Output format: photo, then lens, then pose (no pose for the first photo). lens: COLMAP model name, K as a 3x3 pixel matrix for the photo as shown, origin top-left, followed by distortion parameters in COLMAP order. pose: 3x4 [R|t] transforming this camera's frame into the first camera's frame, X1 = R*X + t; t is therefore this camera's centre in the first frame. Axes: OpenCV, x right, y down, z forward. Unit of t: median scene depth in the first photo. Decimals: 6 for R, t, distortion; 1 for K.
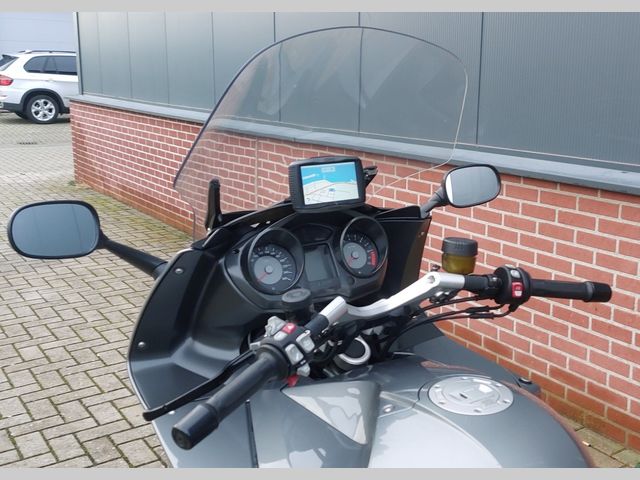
lens RADIAL K [[754.8, 0, 377.2], [0, 754.8, 240.2], [0, 0, 1]] dist [0.250409, -0.715515]
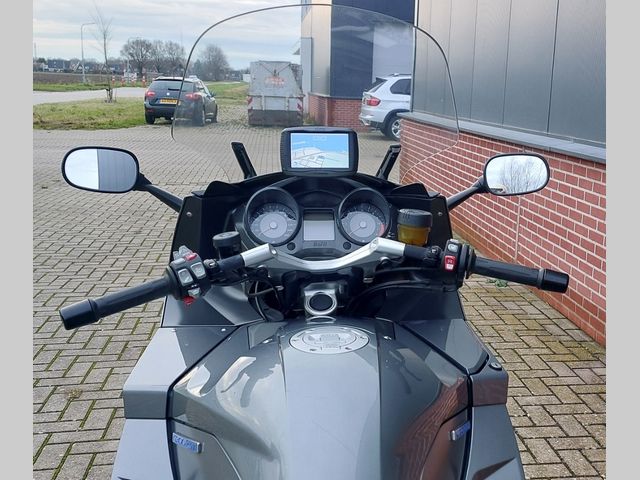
lens RADIAL K [[754.8, 0, 377.2], [0, 754.8, 240.2], [0, 0, 1]] dist [0.250409, -0.715515]
pose [[0.888153, 0.102961, -0.447865, 0.517525], [-0.118807, 0.992890, -0.007345, 0.051574], [0.443924, 0.059733, 0.894071, 0.057328]]
